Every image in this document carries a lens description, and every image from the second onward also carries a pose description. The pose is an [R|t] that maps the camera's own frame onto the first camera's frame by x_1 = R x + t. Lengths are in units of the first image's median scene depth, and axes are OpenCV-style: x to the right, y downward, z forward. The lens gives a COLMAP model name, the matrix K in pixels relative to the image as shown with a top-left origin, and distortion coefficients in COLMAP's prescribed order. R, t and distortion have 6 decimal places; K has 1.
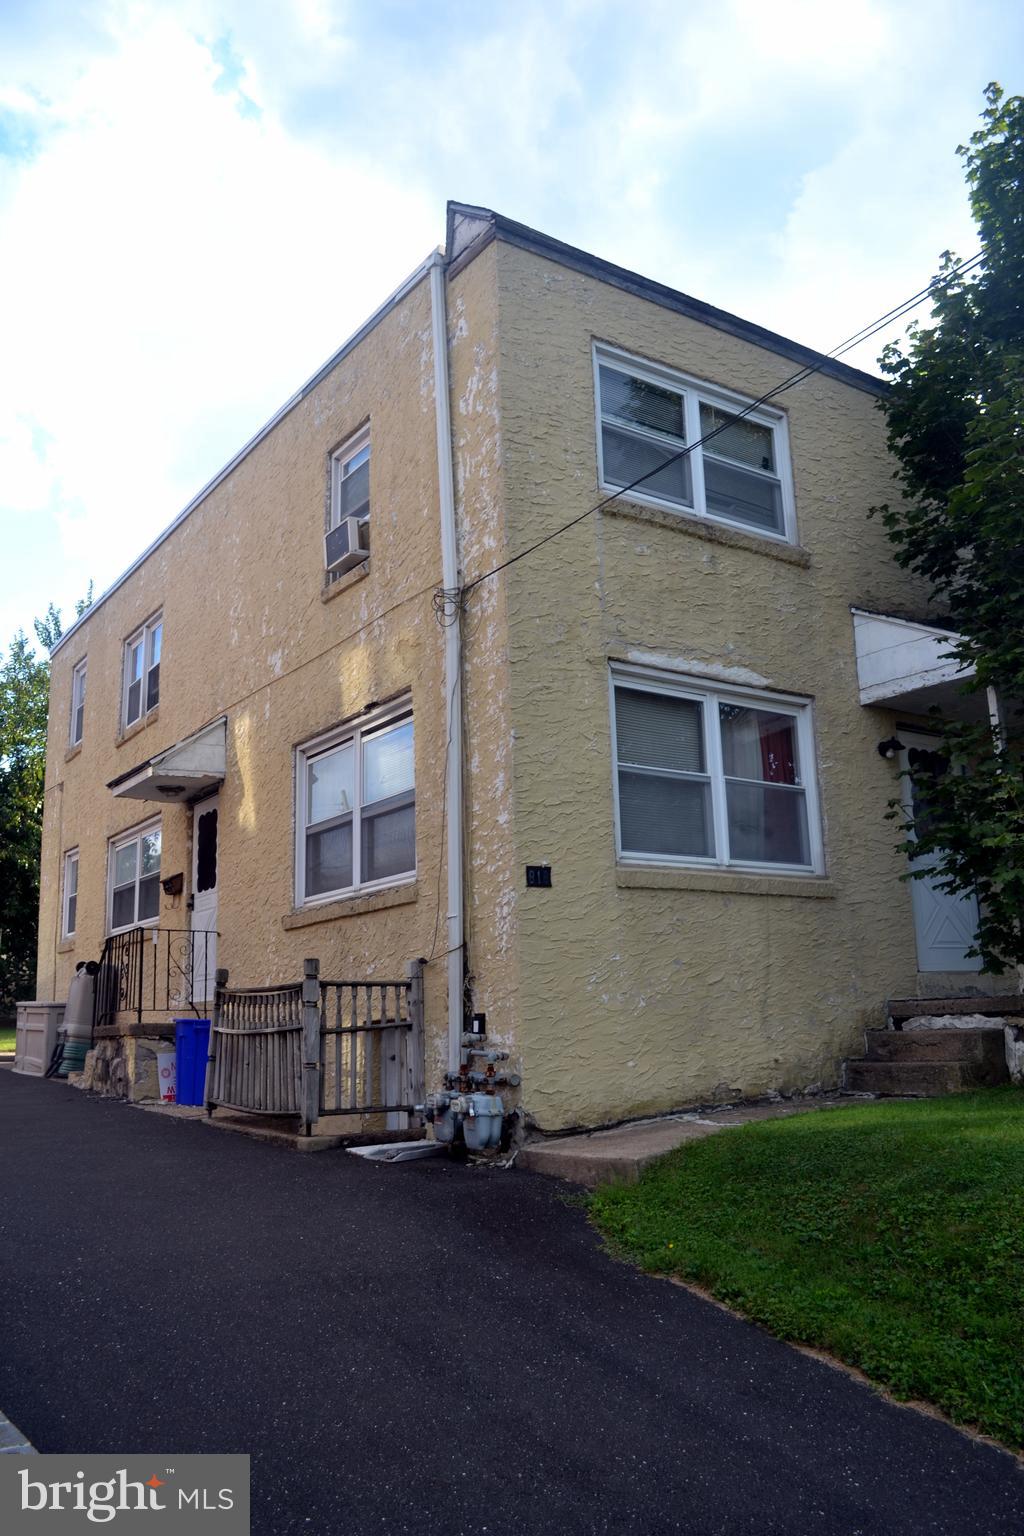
lens RADIAL K [[1236.2, 0, 512.0], [0, 1236.2, 768.0], [0, 0, 1]] dist [-0.075581, 0.004605]
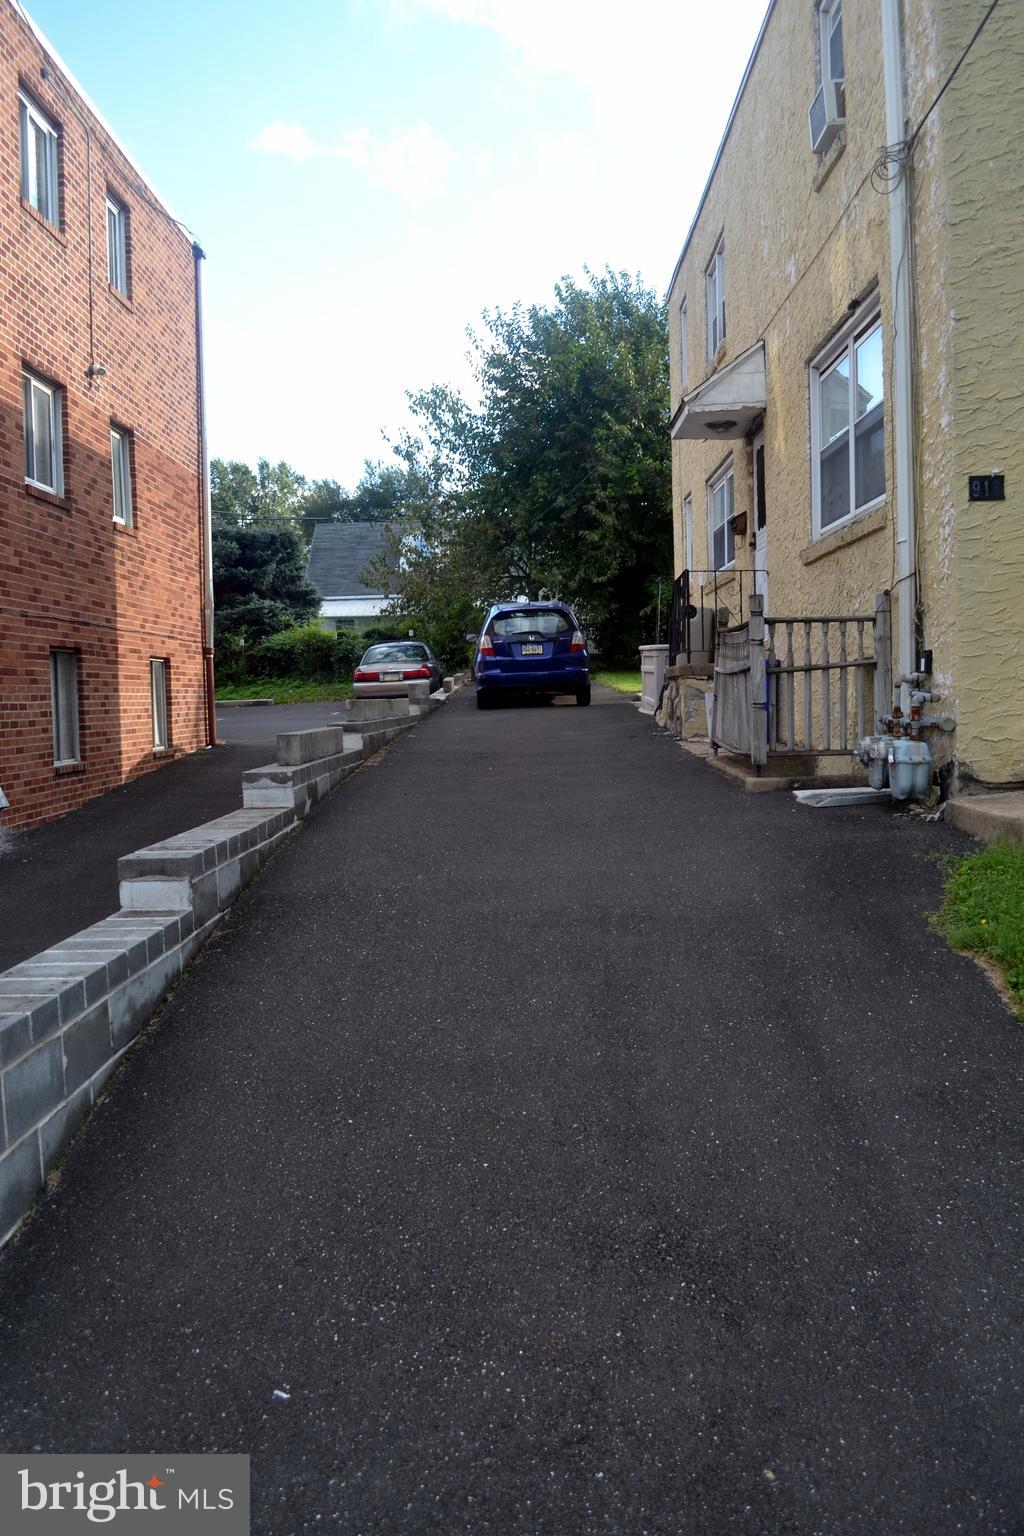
lens RADIAL K [[1236.2, 0, 512.0], [0, 1236.2, 768.0], [0, 0, 1]] dist [-0.075581, 0.004605]
pose [[0.819621, 0.043201, -0.571275, 0.228078], [0.122410, 0.960920, 0.248291, 0.025346], [0.559676, -0.273434, 0.782302, 0.120994]]
